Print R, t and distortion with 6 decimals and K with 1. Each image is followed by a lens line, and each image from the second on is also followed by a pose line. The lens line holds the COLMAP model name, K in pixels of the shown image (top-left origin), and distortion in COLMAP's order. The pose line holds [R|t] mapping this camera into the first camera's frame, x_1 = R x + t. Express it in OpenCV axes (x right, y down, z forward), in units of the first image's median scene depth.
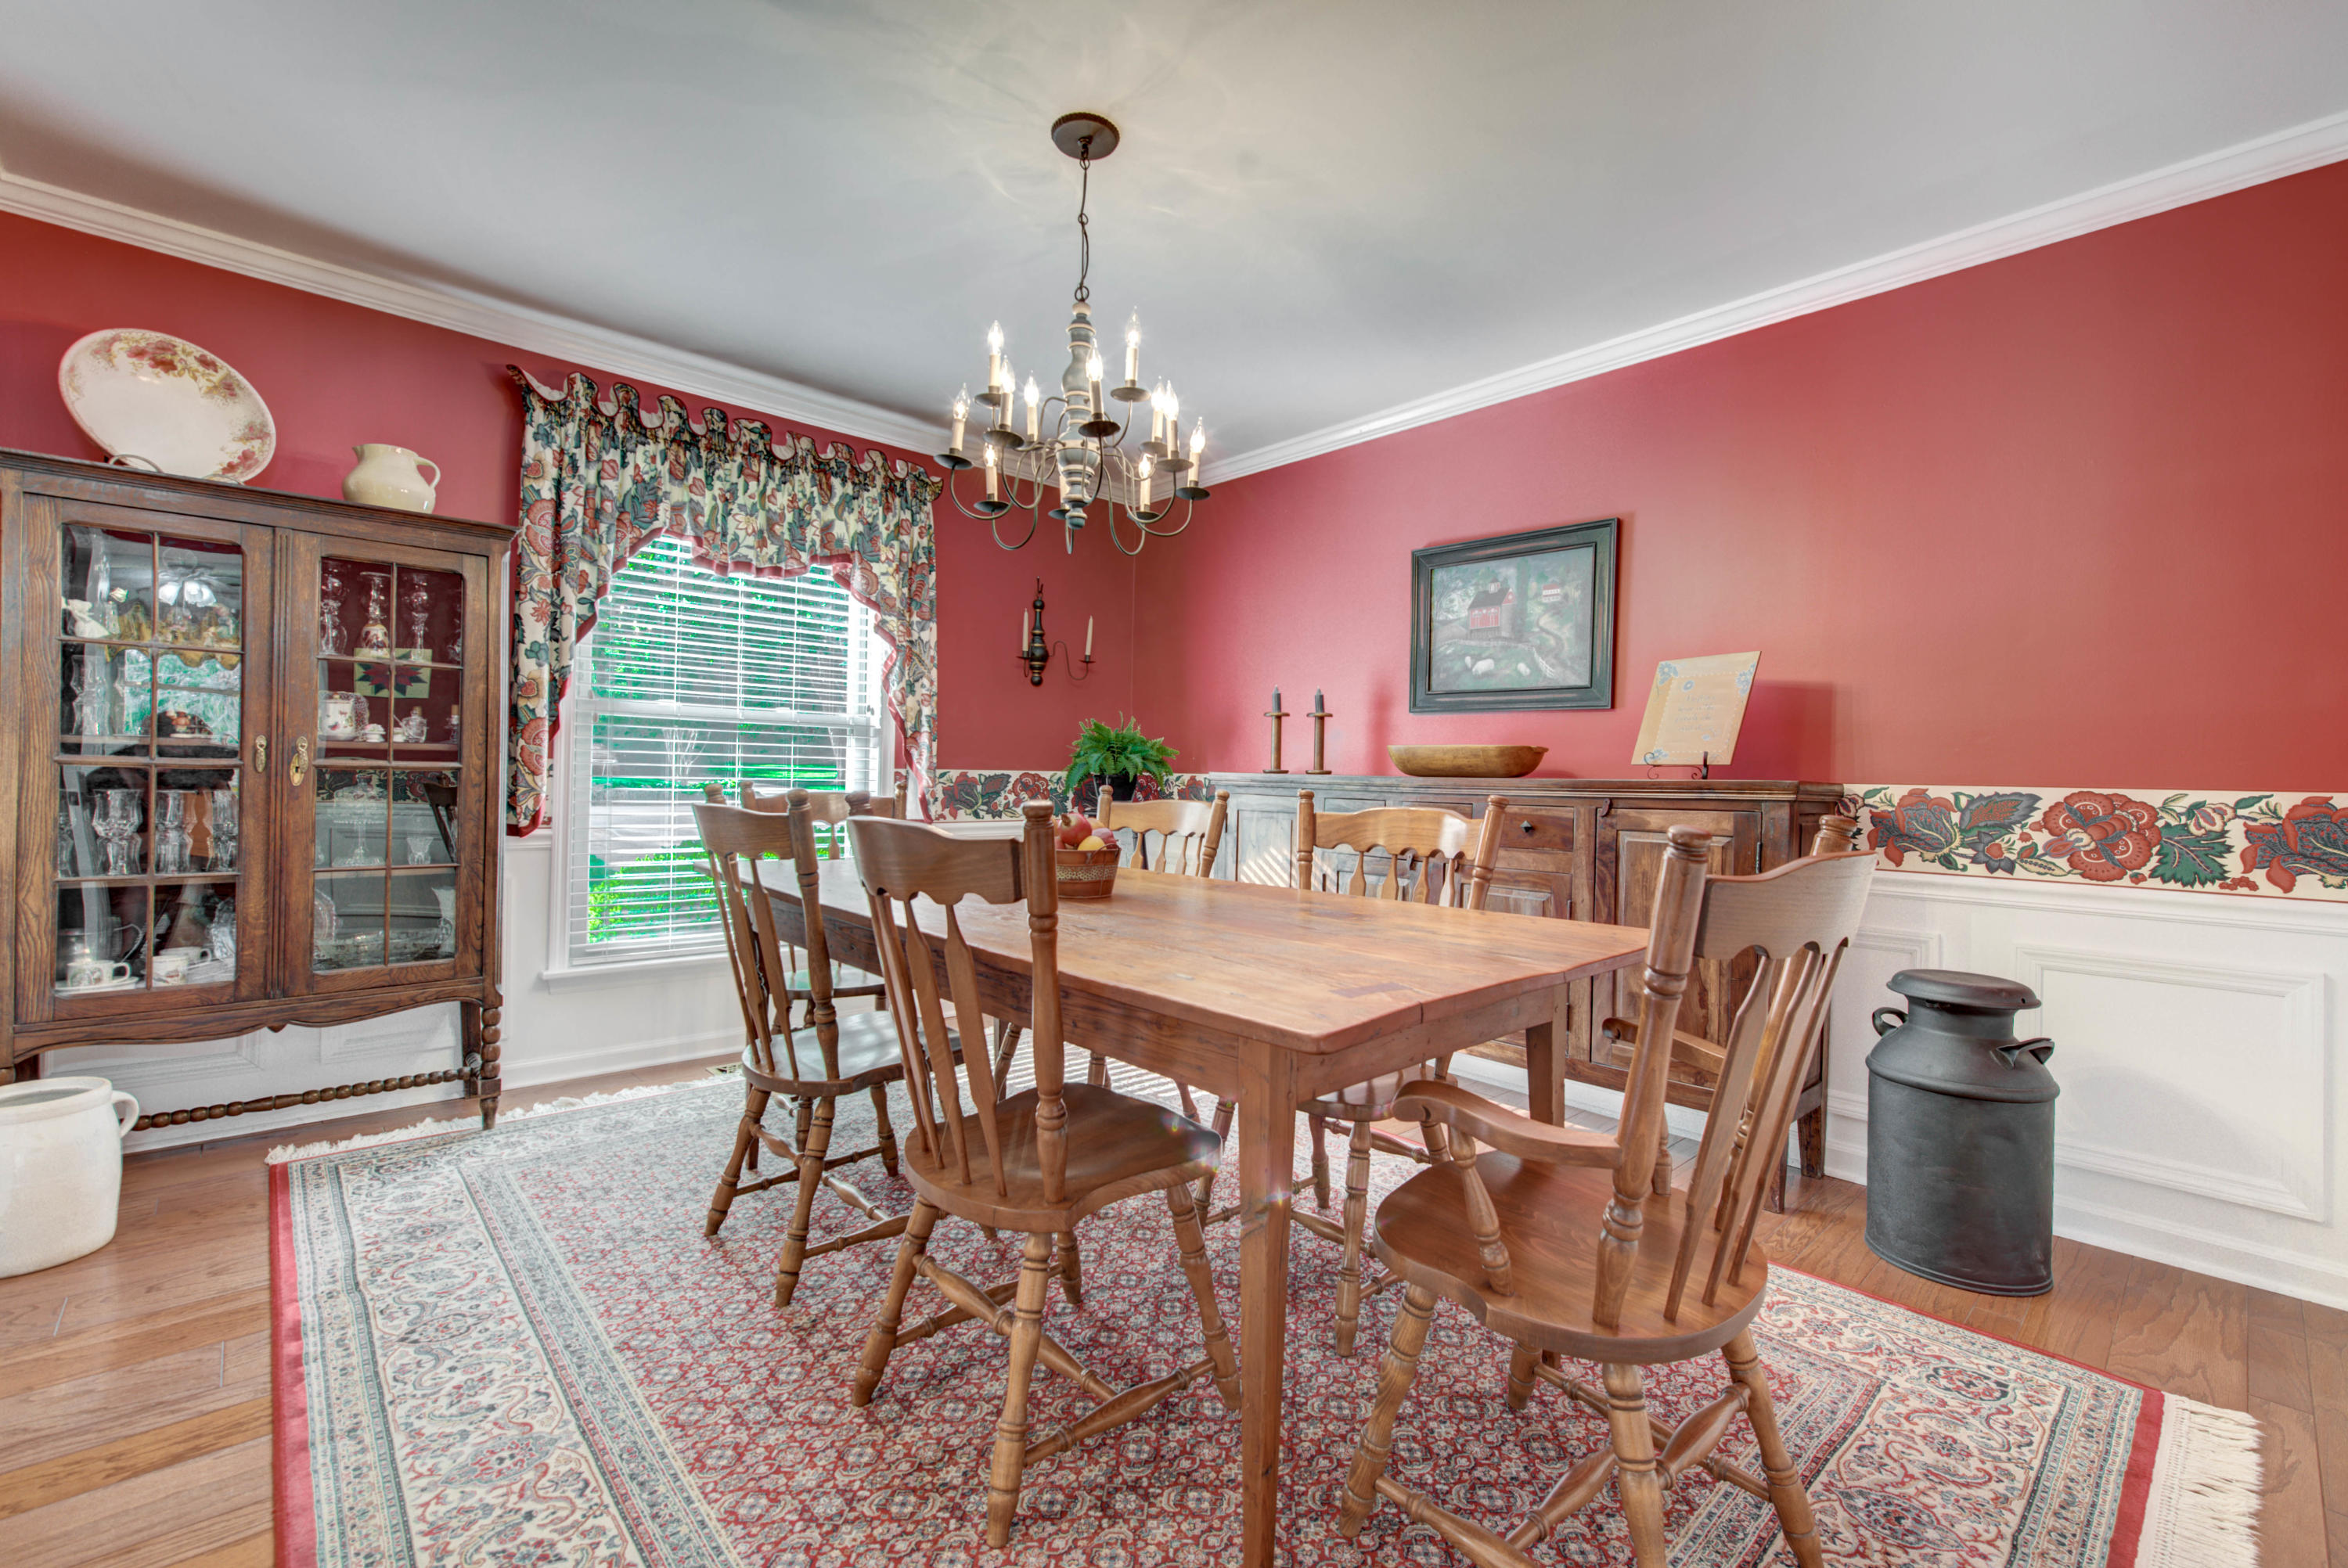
lens RADIAL K [[1001.9, 0, 1183.3], [0, 1001.9, 790.8], [0, 0, 1]] dist [0.000218, 0.000064]
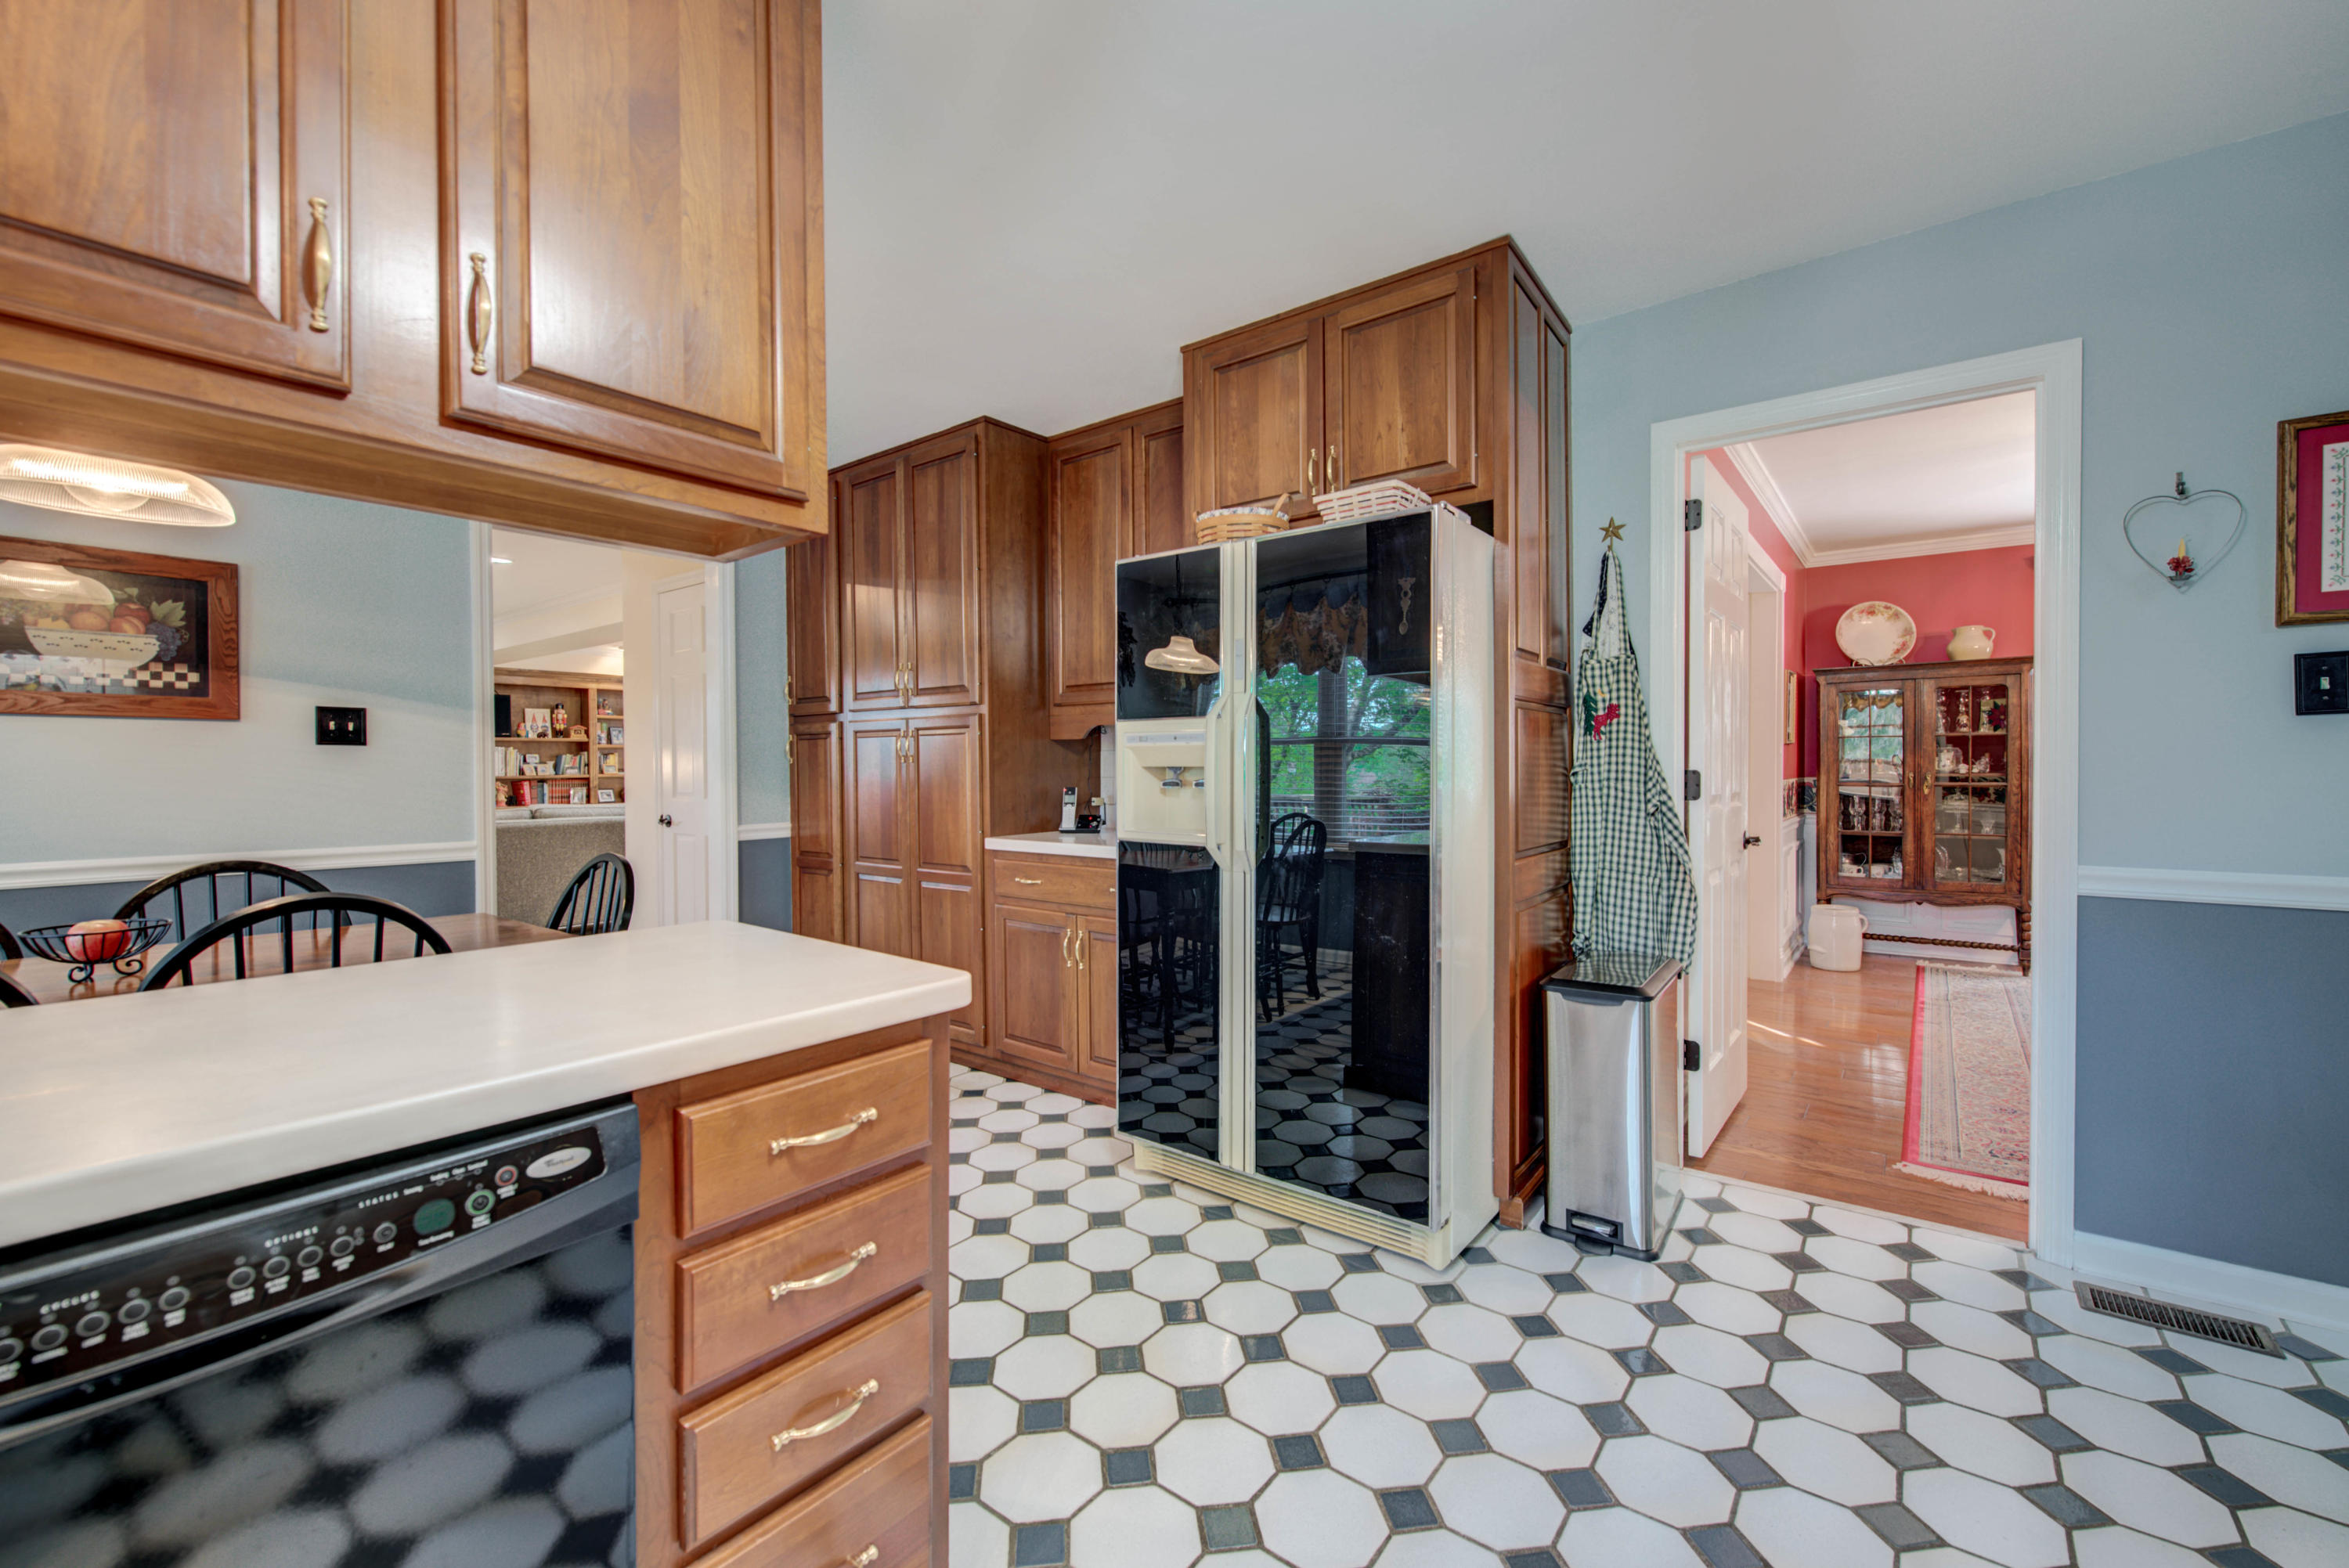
lens RADIAL K [[939.2, 0, 1184.2], [0, 939.2, 779.5], [0, 0, 1]] dist [-0.003425, -0.000064]
pose [[0.161587, -0.009470, -0.986813, 0.825740], [0.004602, 0.999950, -0.008843, -0.025647], [0.986848, -0.003112, 0.161622, -0.880599]]
